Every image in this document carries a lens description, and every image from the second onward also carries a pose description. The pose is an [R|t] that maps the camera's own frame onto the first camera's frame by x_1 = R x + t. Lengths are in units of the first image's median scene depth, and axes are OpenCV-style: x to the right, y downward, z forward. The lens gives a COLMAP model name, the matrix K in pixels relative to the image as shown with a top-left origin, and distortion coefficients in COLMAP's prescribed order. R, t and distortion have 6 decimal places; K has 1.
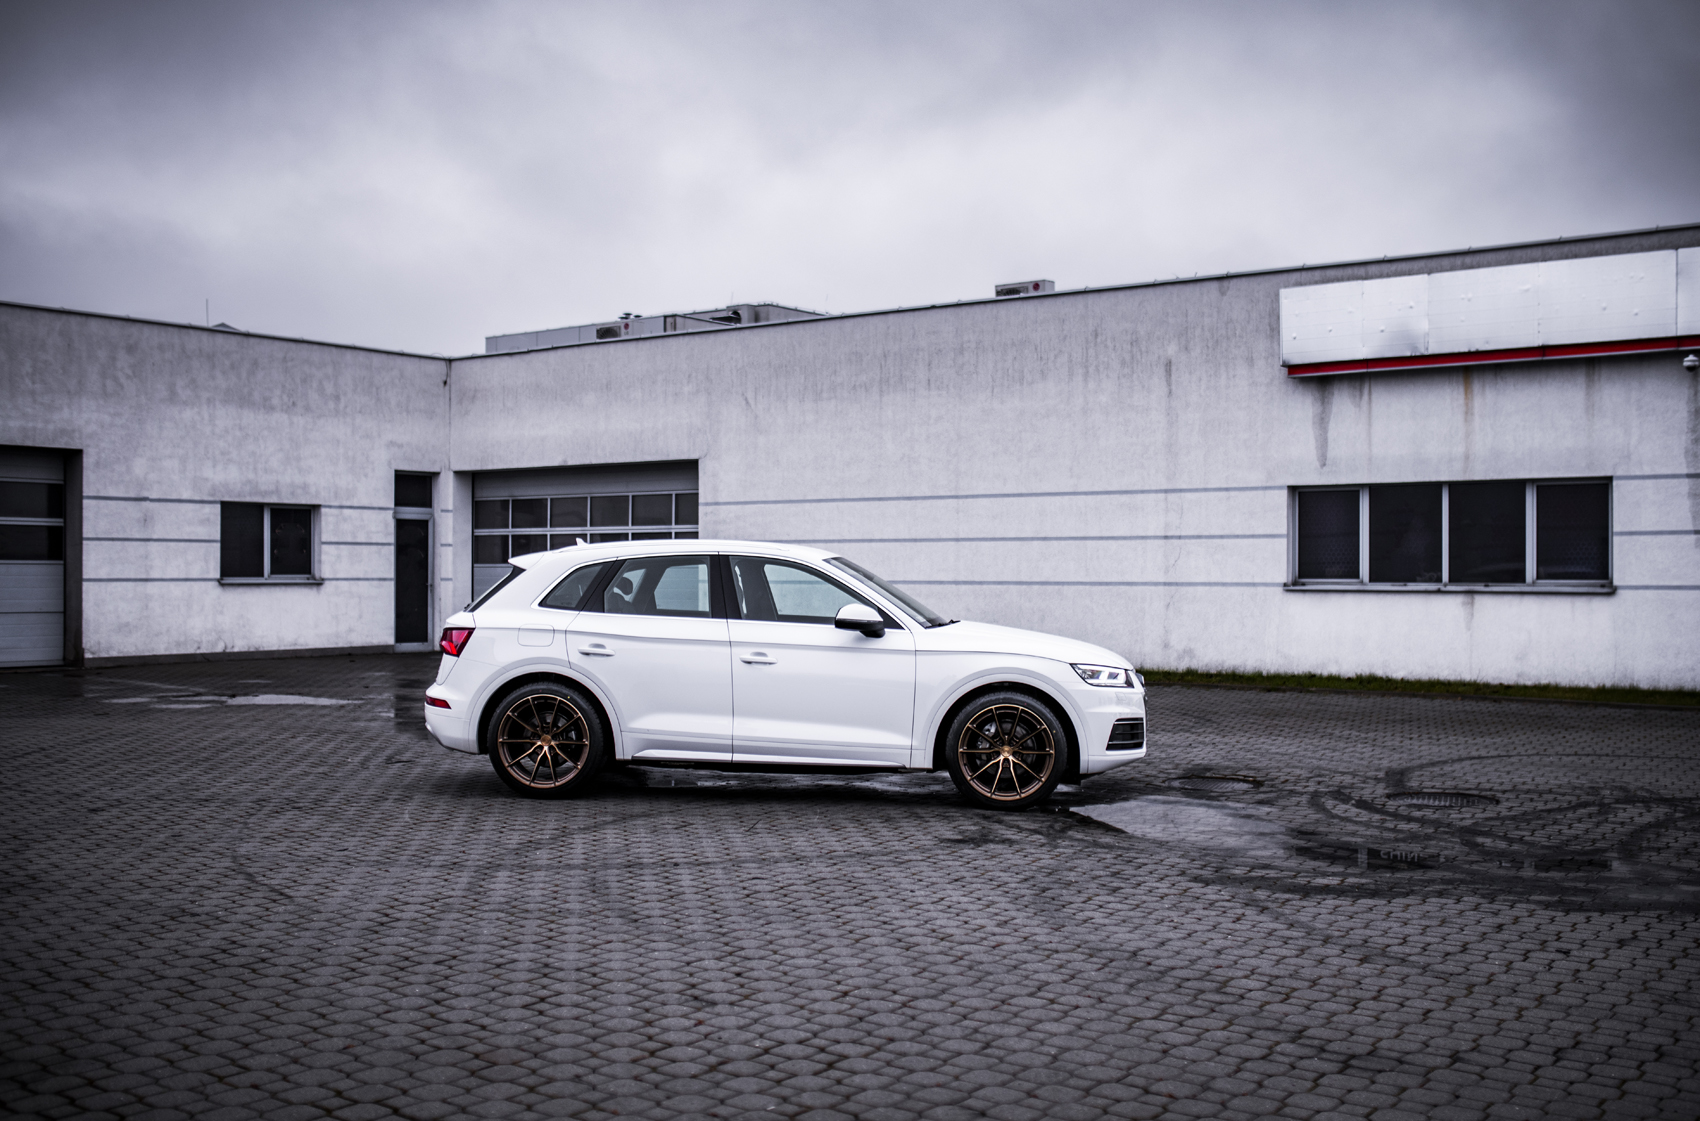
lens RADIAL K [[1735.8, 0, 849.4], [0, 1735.8, 603.9], [0, 0, 1]] dist [-0.046186, 0.025650]
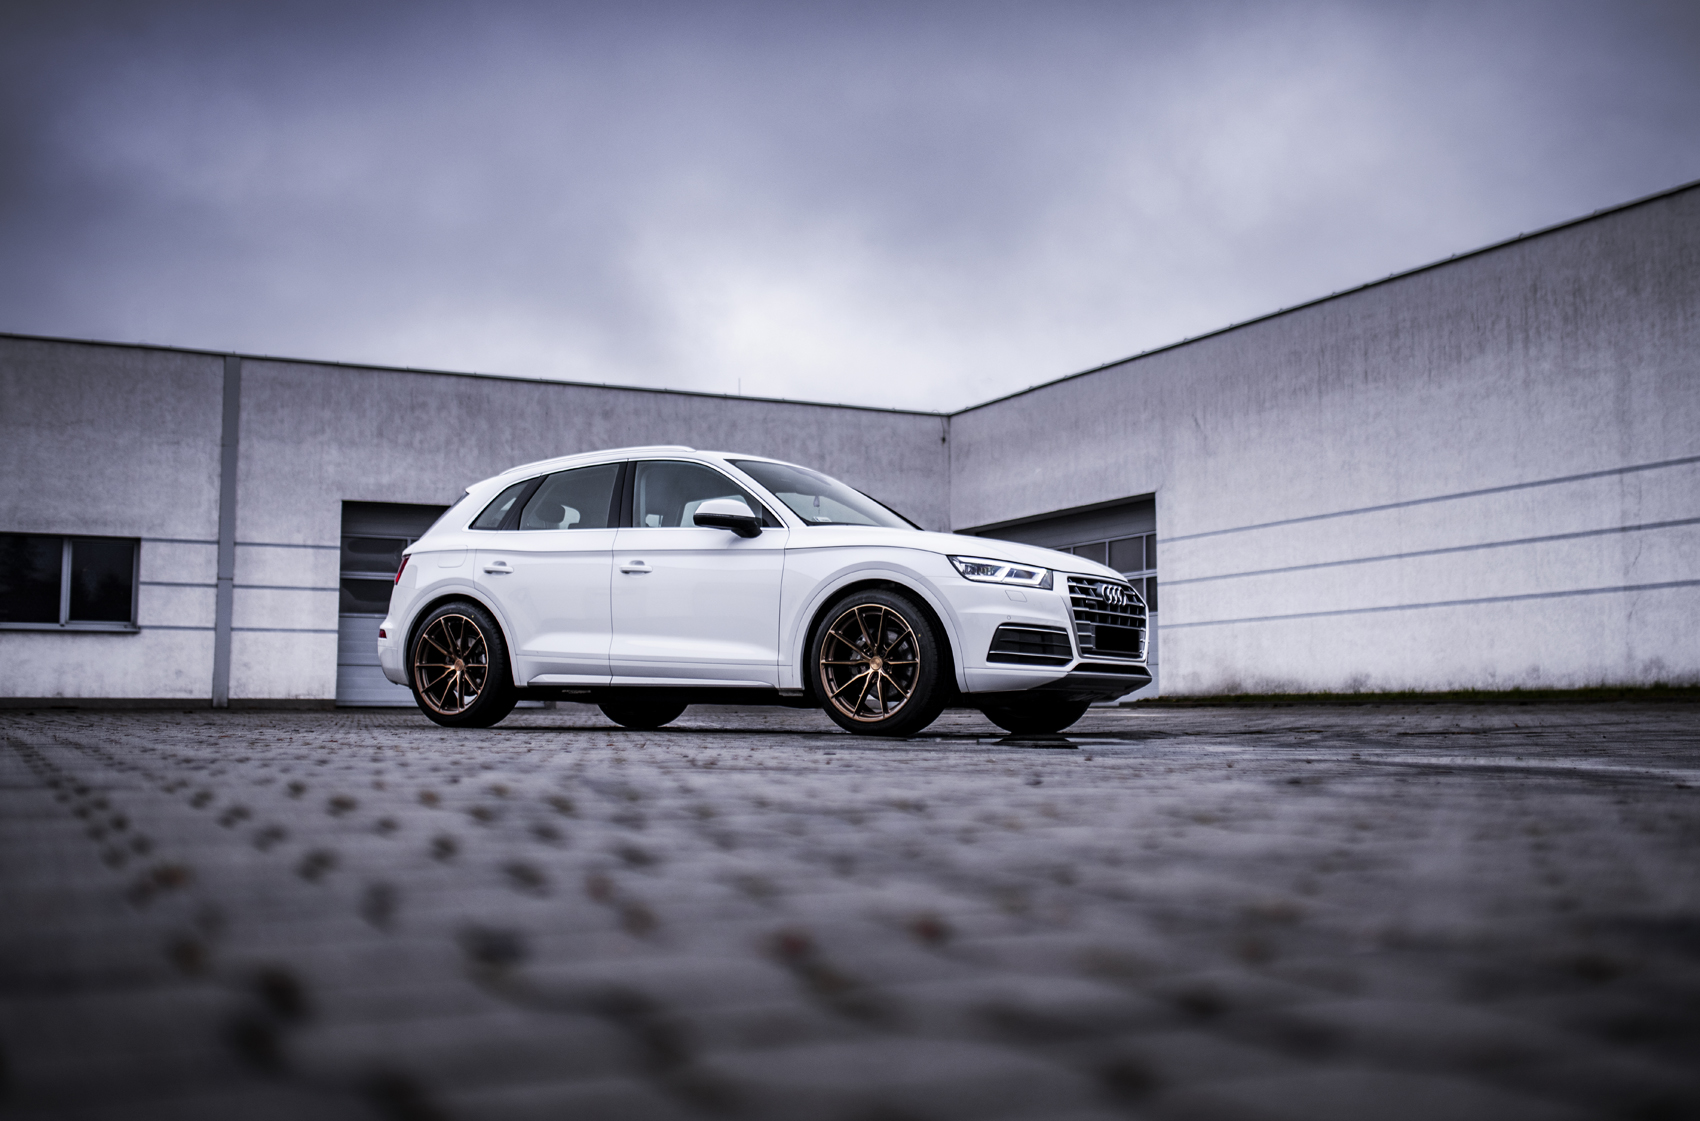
lens RADIAL K [[1839.6, 0, 871.3], [0, 1839.6, 552.9], [0, 0, 1]] dist [-0.009700, 0.021474]
pose [[0.900690, -0.044693, -0.432157, 0.207341], [-0.002982, 0.994036, -0.109016, 0.056571], [0.434452, 0.099478, 0.895185, 0.094188]]
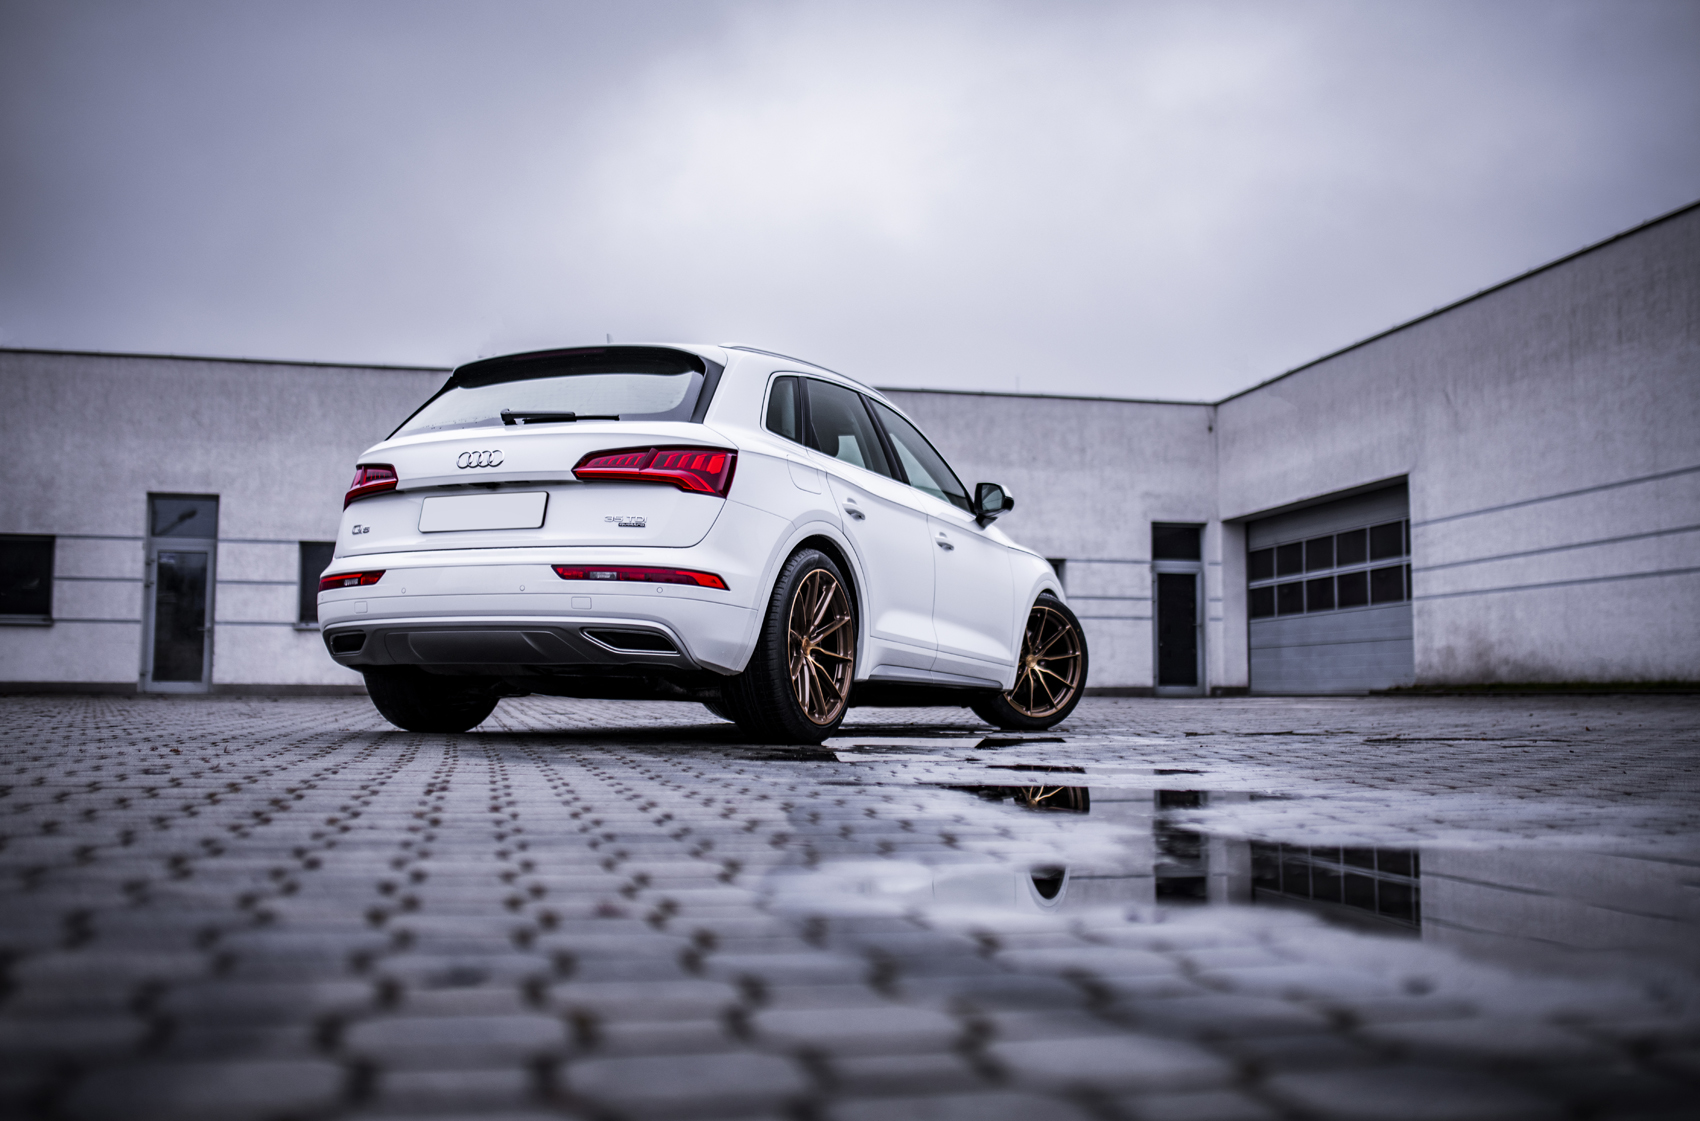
lens RADIAL K [[1696.8, 0, 850.0], [0, 1696.8, 560.5], [0, 0, 1]] dist [-0.006549, 0.043703]
pose [[0.768439, -0.058269, -0.637264, 0.251201], [-0.009888, 0.994646, -0.102871, 0.051742], [0.639846, 0.085352, 0.763749, 0.207700]]
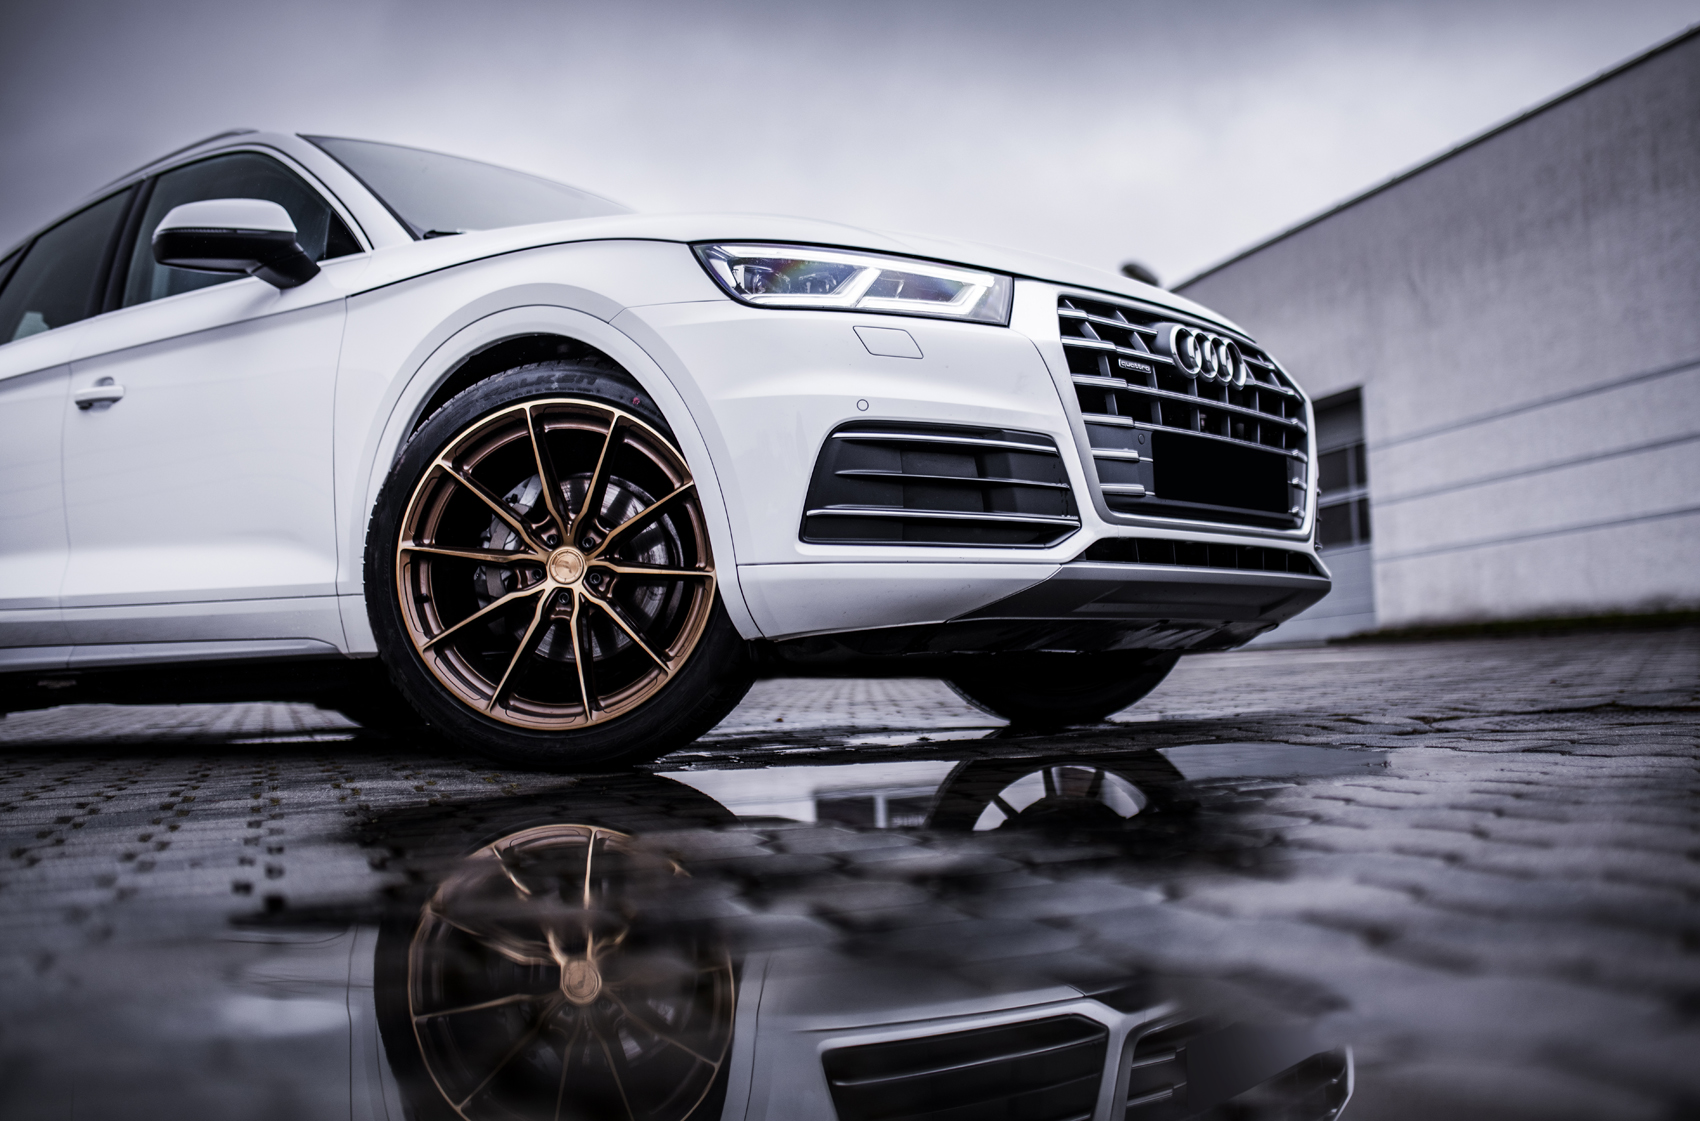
lens RADIAL K [[1735.8, 0, 849.4], [0, 1735.8, 603.9], [0, 0, 1]] dist [-0.046186, 0.025650]
pose [[0.826604, -0.071349, -0.558243, 0.132876], [0.036576, 0.996645, -0.073221, 0.050449], [0.561594, 0.040107, 0.826440, 0.348348]]
